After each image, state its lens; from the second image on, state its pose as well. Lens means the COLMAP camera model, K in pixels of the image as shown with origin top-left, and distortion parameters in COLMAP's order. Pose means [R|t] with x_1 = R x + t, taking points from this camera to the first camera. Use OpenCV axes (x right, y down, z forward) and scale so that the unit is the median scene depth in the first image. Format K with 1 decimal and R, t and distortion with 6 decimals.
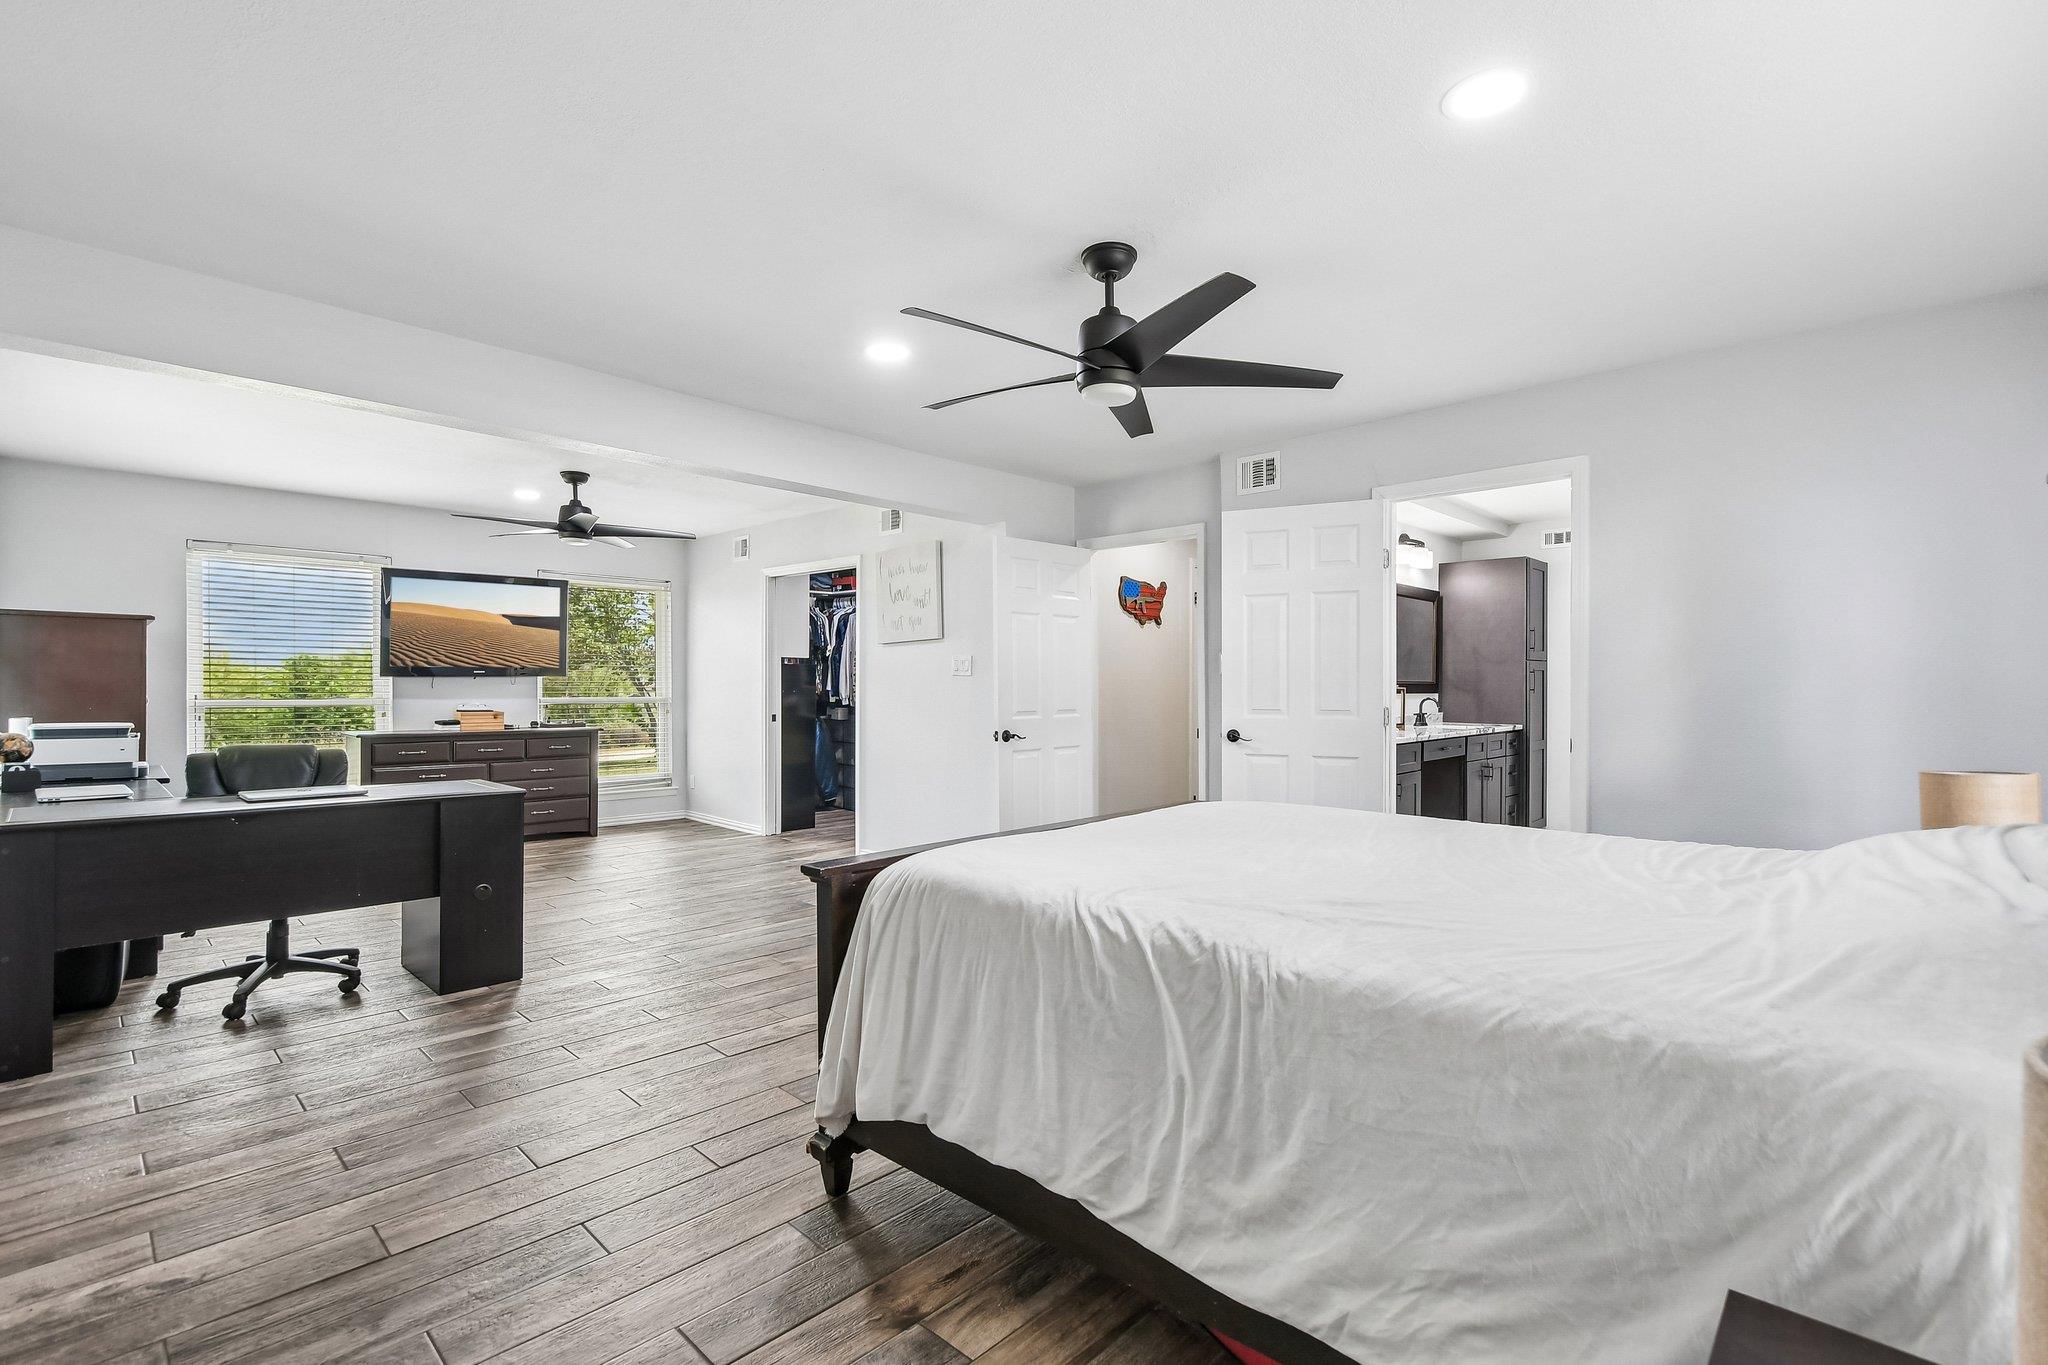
lens RADIAL K [[936.1, 0, 1021.9], [0, 936.1, 685.9], [0, 0, 1]] dist [0.003823, -0.002200]
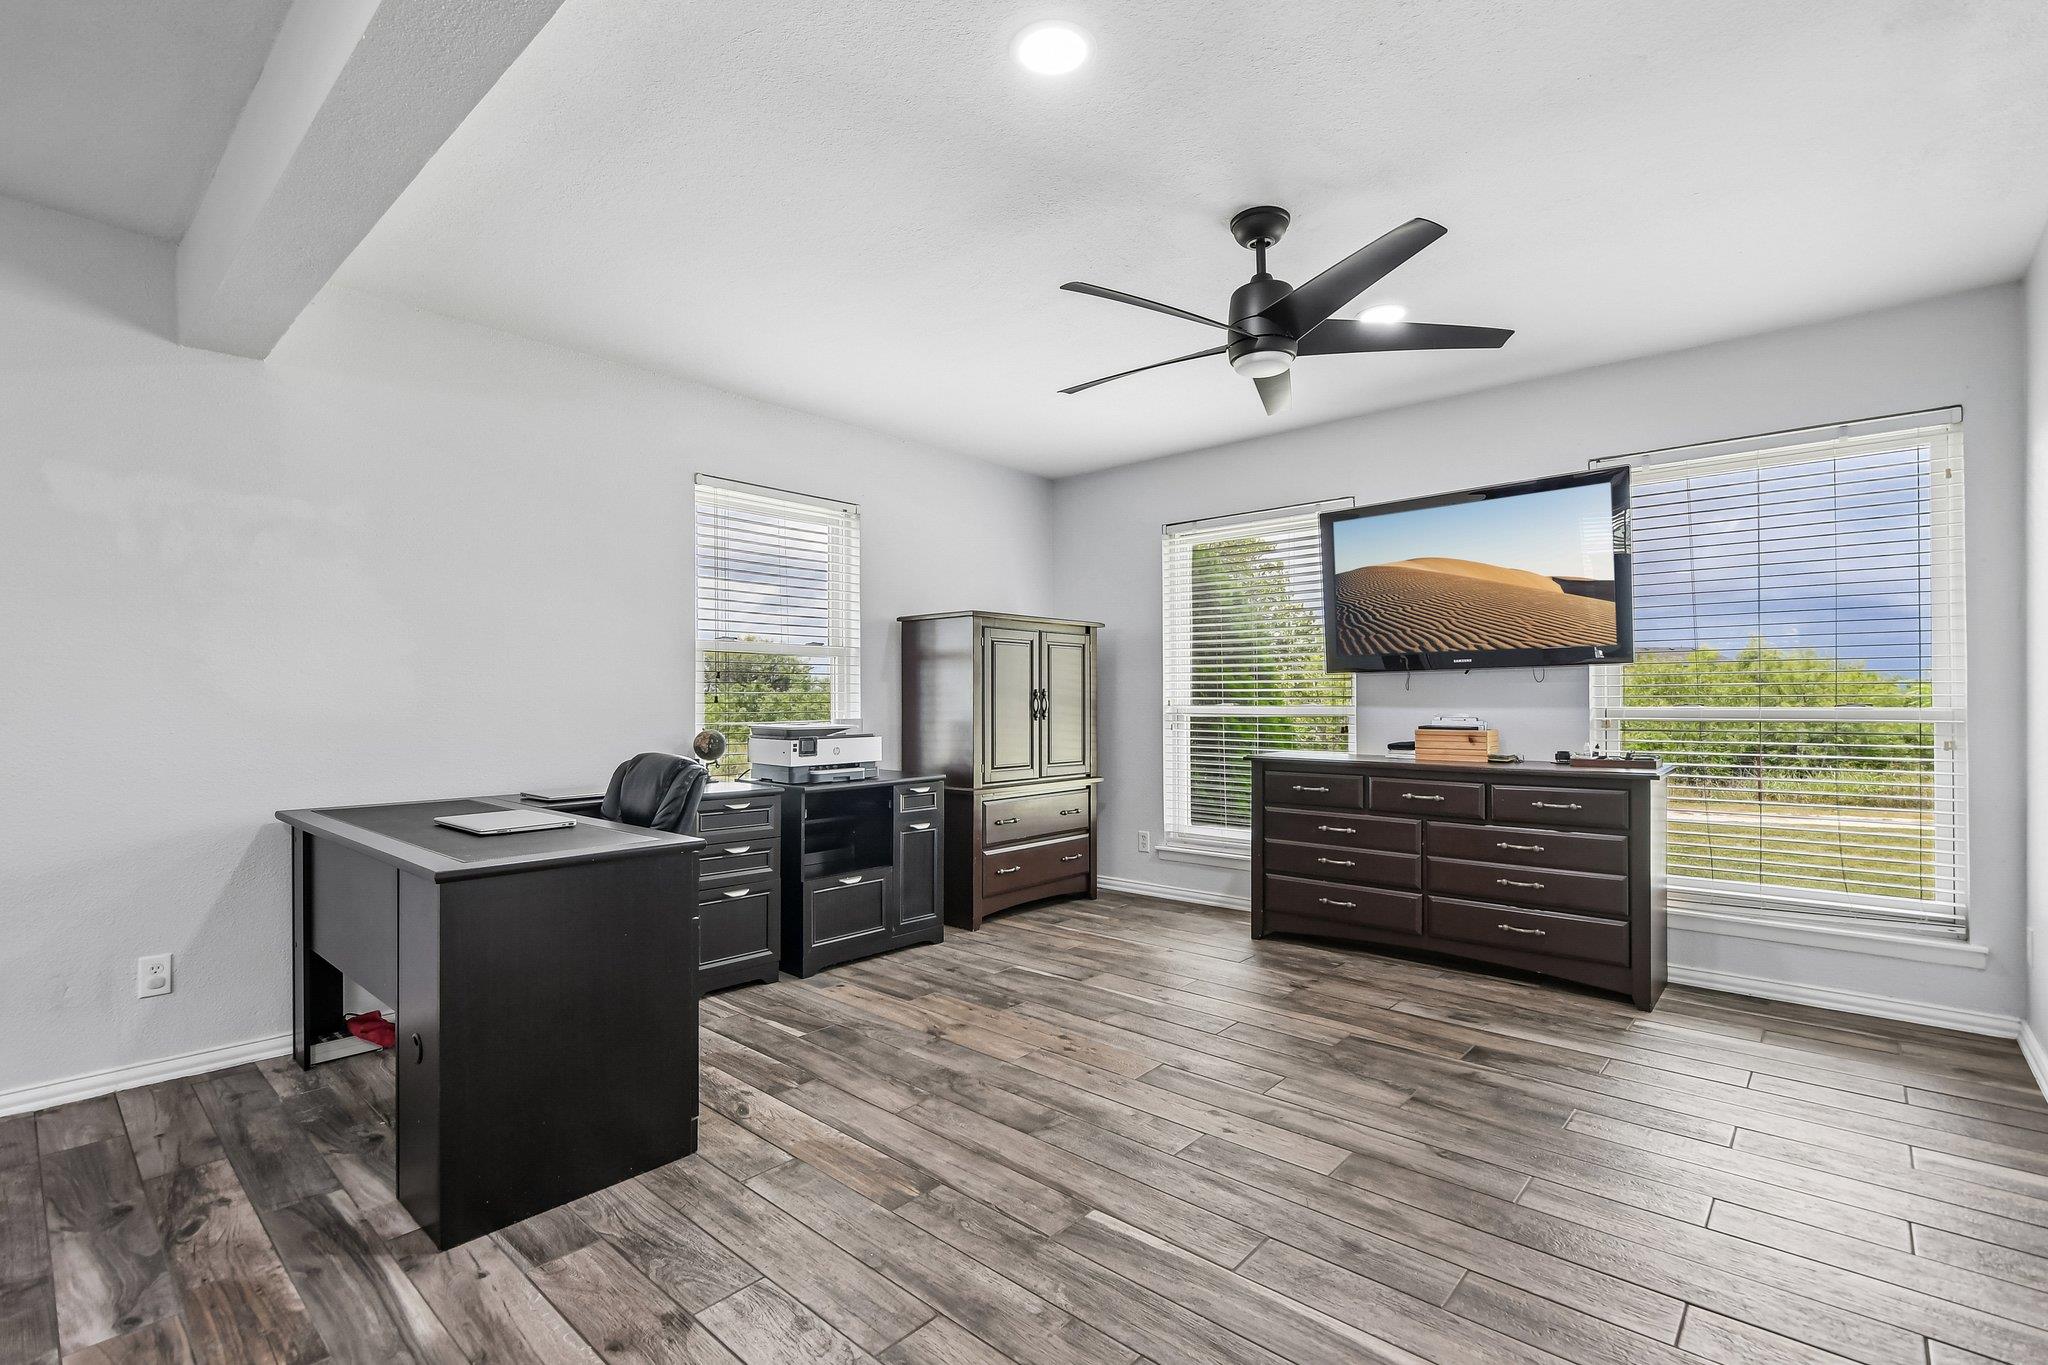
lens RADIAL K [[936.1, 0, 1016.3], [0, 936.1, 700.1], [0, 0, 1]] dist [0.003823, -0.002200]
pose [[0.026678, -0.006863, -0.999621, -0.009977], [0.004972, 0.999965, -0.006732, 0.011853], [0.999632, -0.004790, 0.026711, 0.727580]]
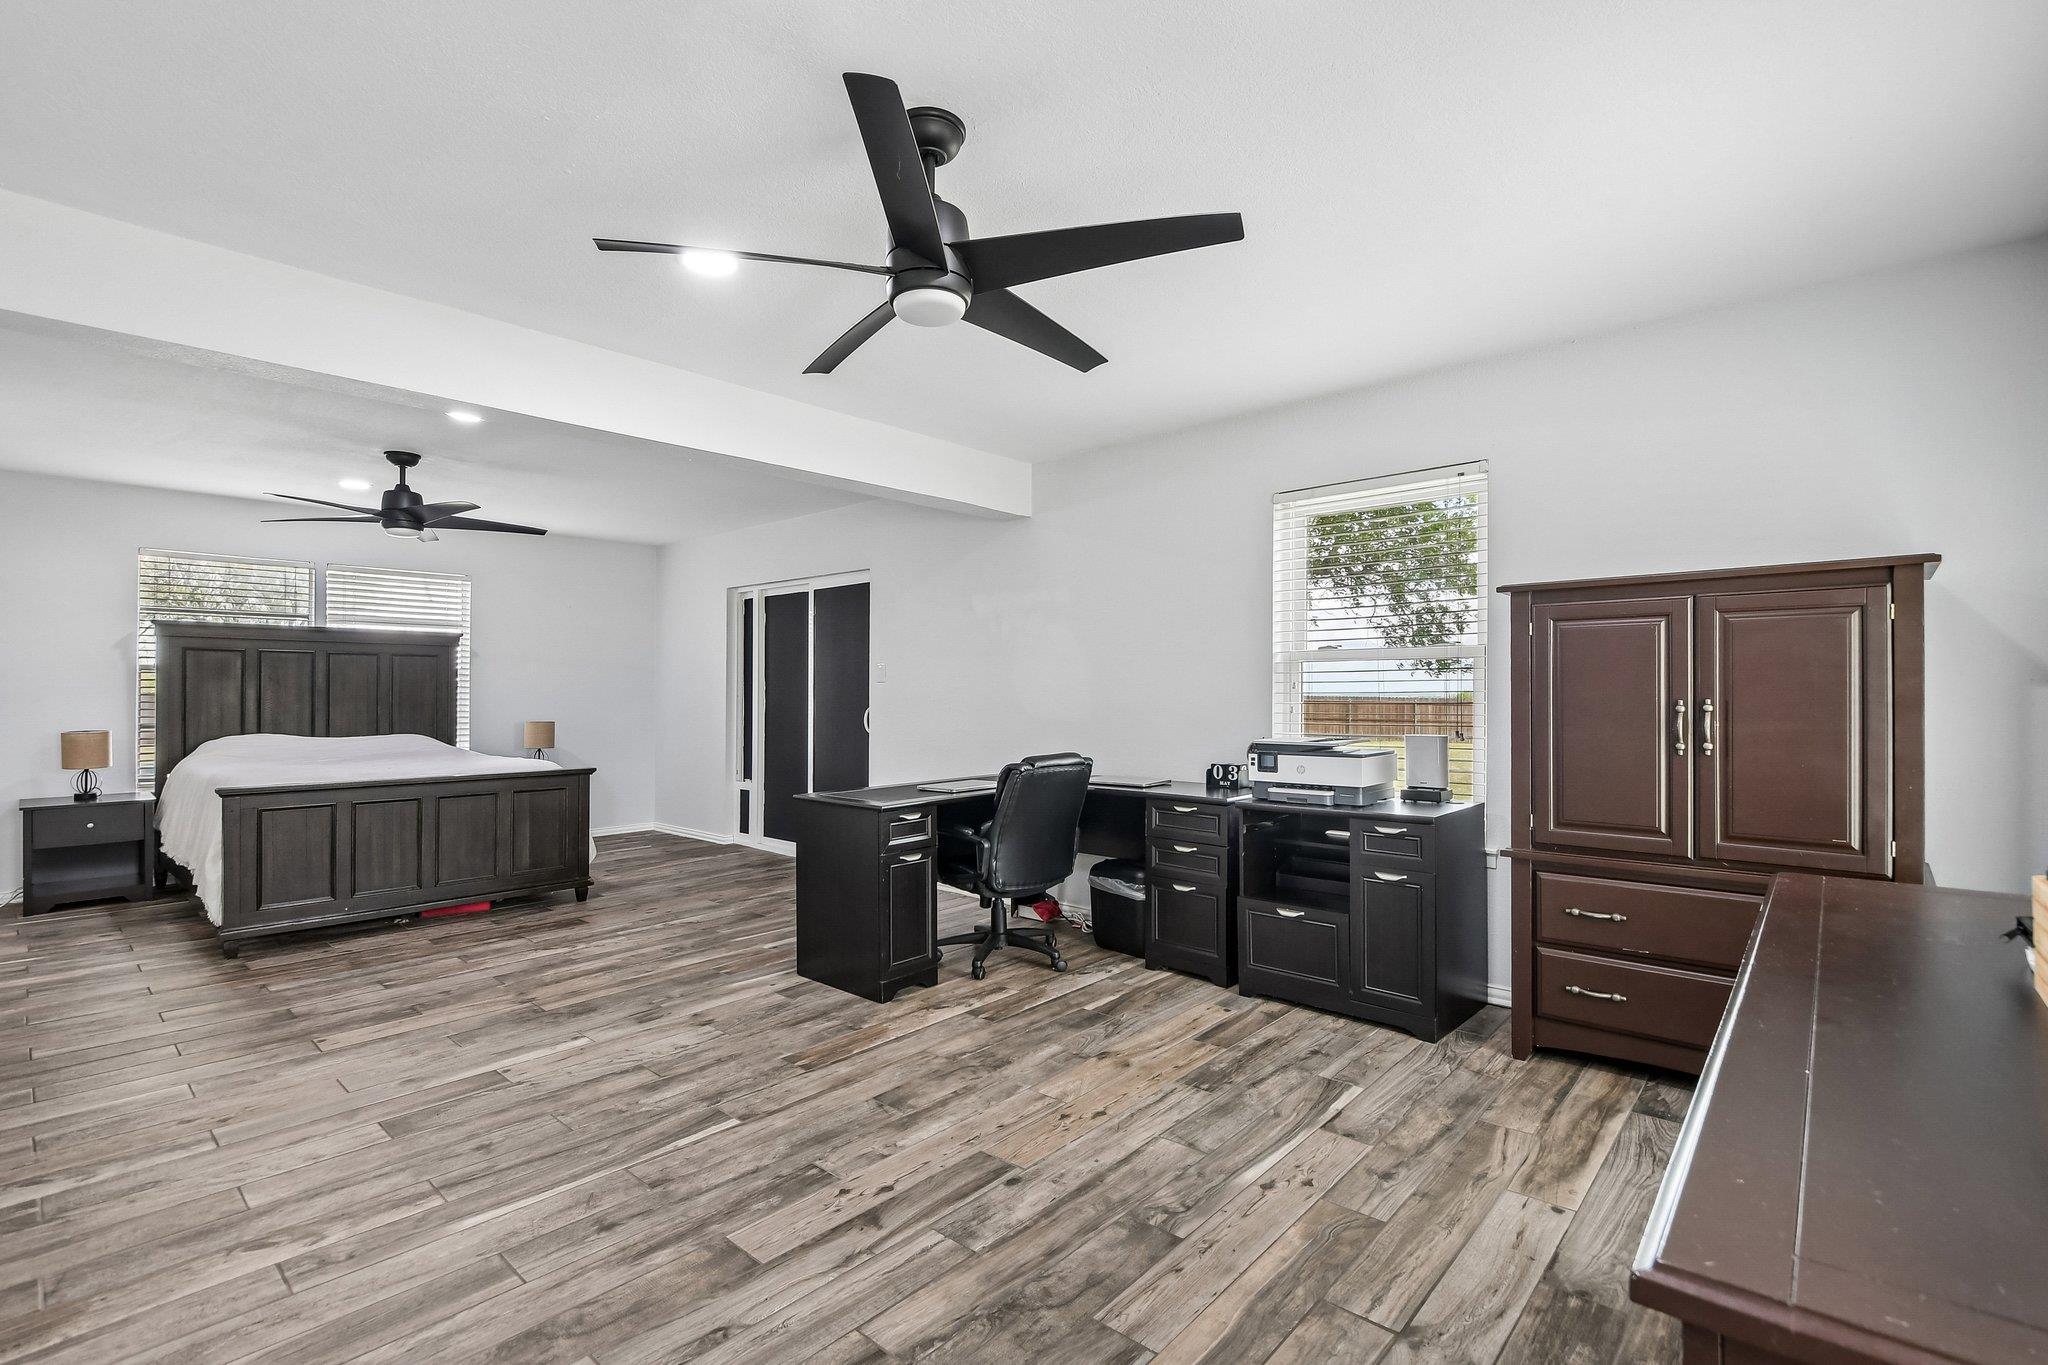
lens RADIAL K [[936.1, 0, 1026.6], [0, 936.1, 691.5], [0, 0, 1]] dist [0.003823, -0.002200]
pose [[-0.999836, -0.001470, -0.018067, -0.436838], [-0.001404, 0.999992, -0.003629, -0.003079], [0.018072, -0.003603, -0.999830, 1.164066]]
